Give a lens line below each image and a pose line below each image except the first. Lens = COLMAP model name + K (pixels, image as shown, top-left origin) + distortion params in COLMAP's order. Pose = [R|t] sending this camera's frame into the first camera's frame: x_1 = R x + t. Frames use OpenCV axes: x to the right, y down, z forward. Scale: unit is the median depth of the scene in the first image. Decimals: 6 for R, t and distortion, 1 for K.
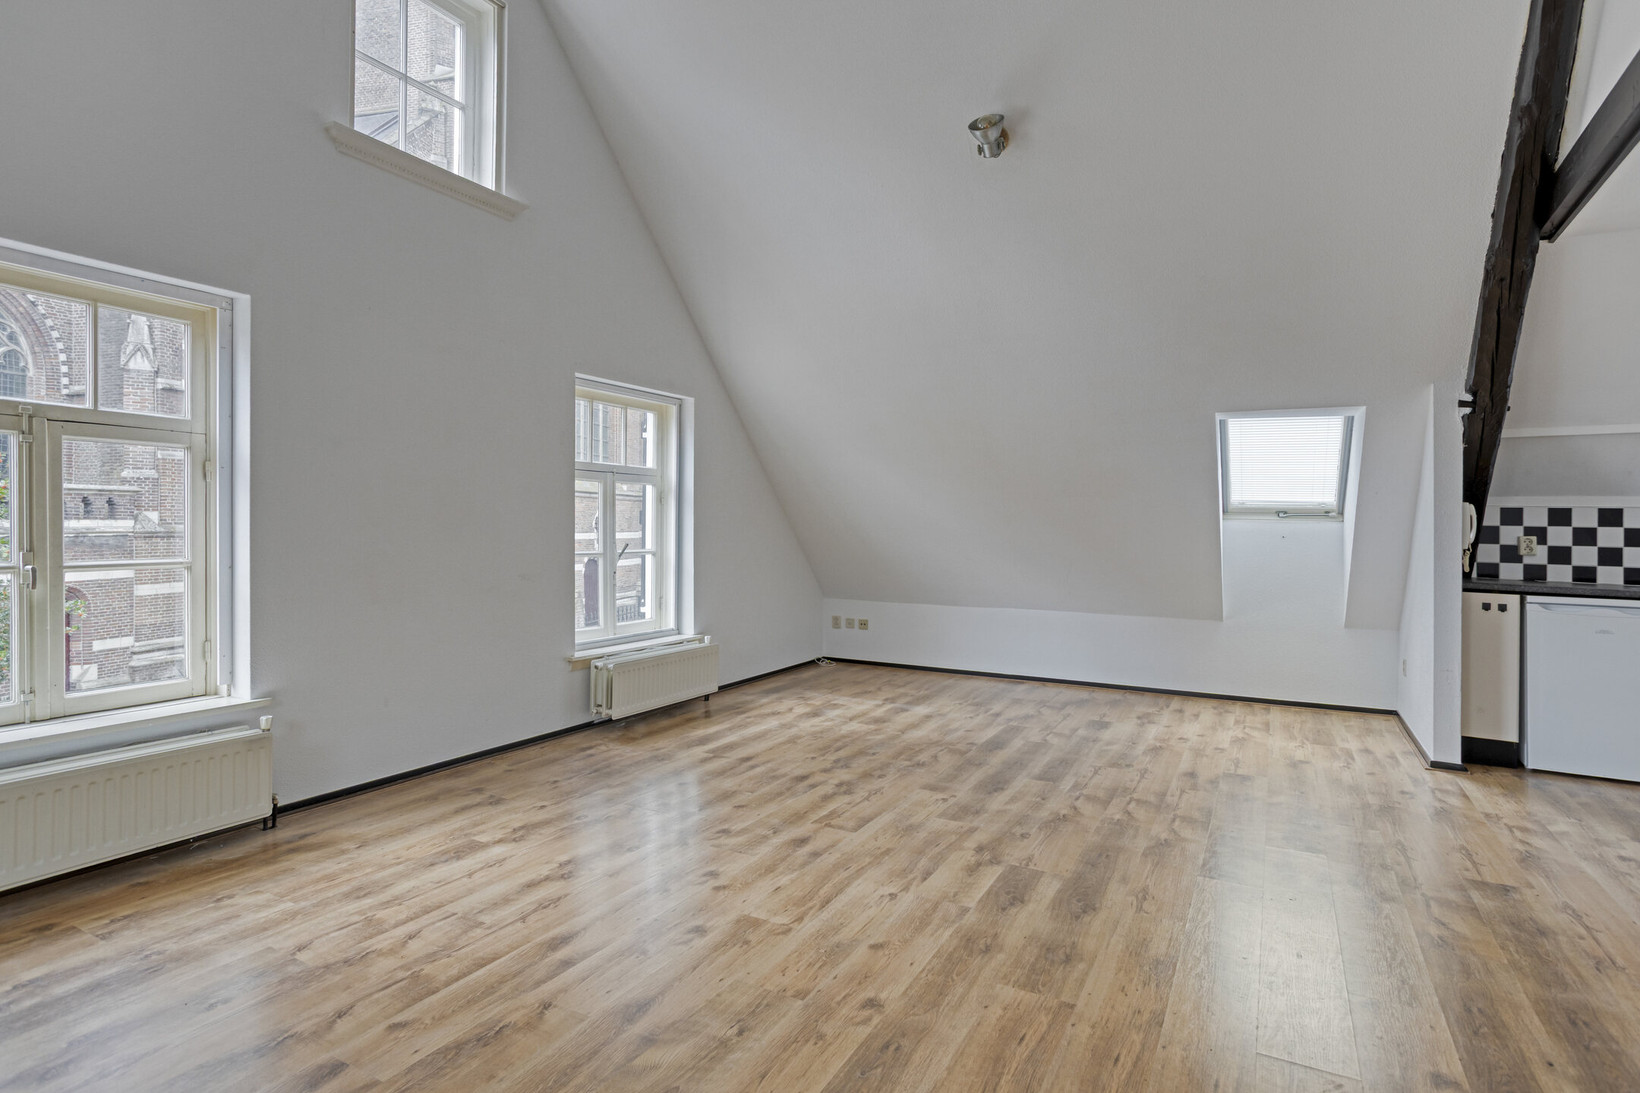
lens RADIAL K [[827.7, 0, 817.7], [0, 827.7, 530.2], [0, 0, 1]] dist [-0.042112, 0.026659]
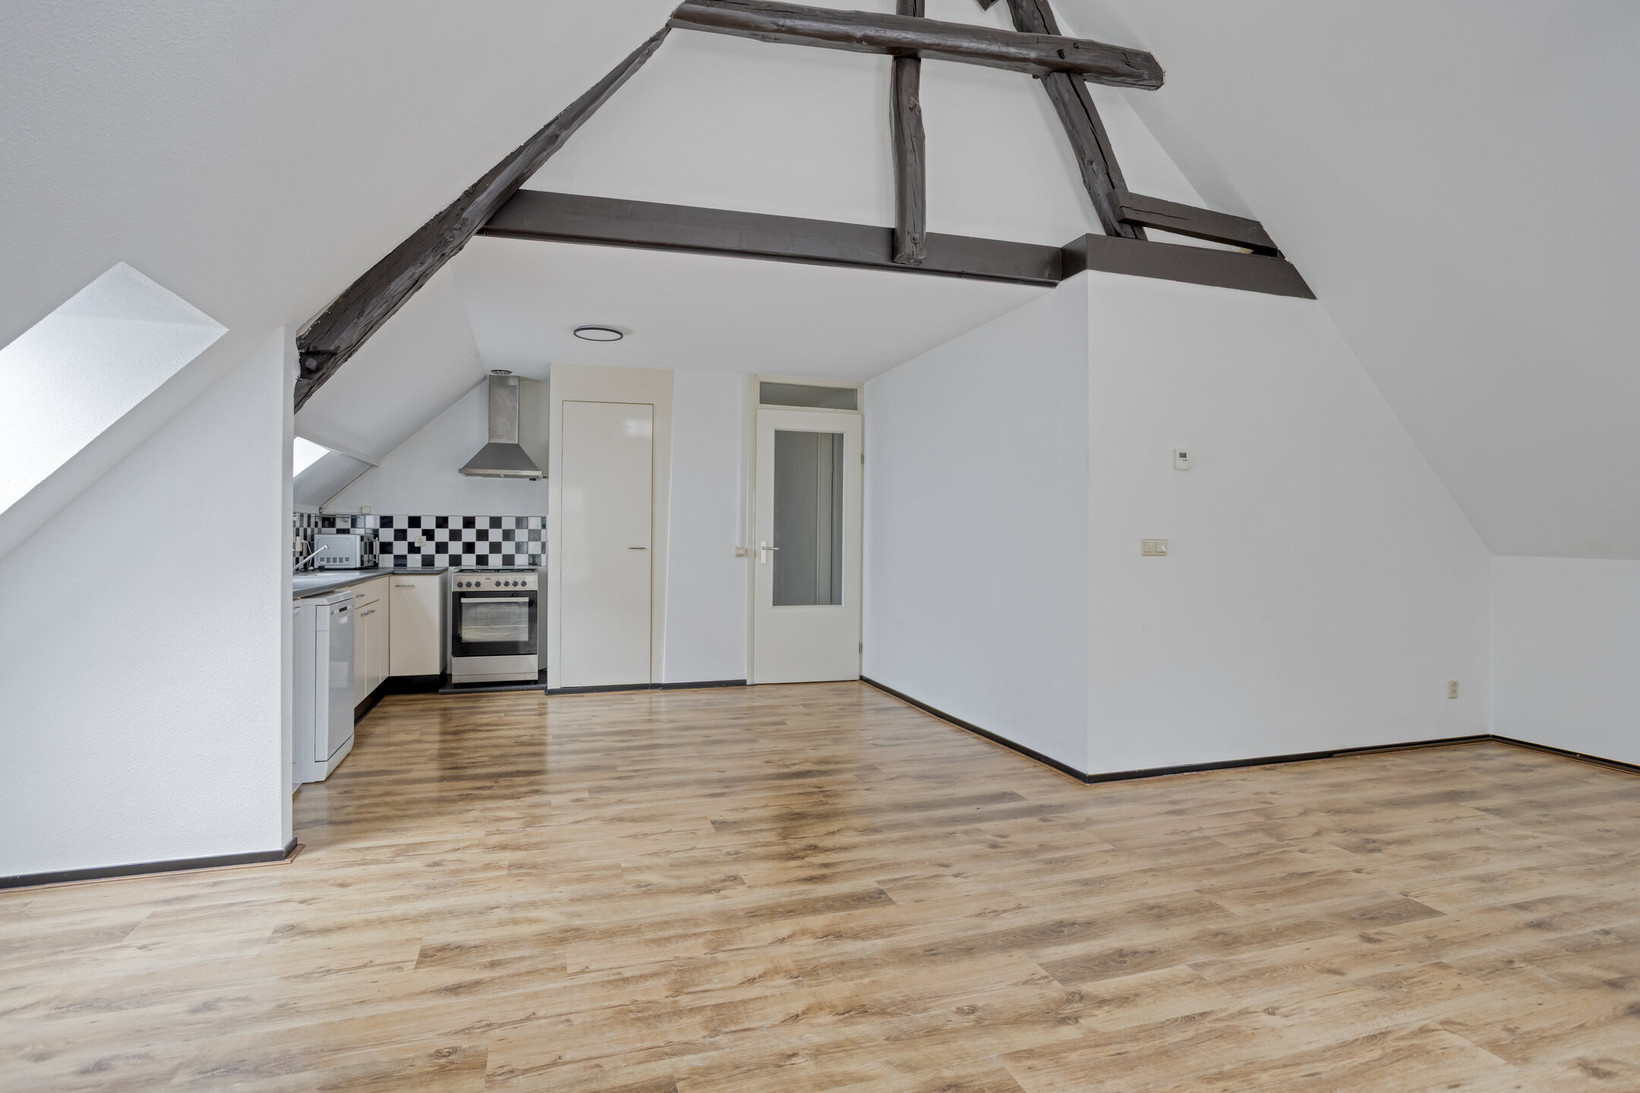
lens RADIAL K [[827.7, 0, 817.7], [0, 827.7, 530.2], [0, 0, 1]] dist [-0.042112, 0.026659]
pose [[-0.720481, -0.017428, 0.693255, -0.129236], [-0.014151, 0.999845, 0.010429, -0.021648], [-0.693330, -0.002296, -0.720617, 1.850835]]
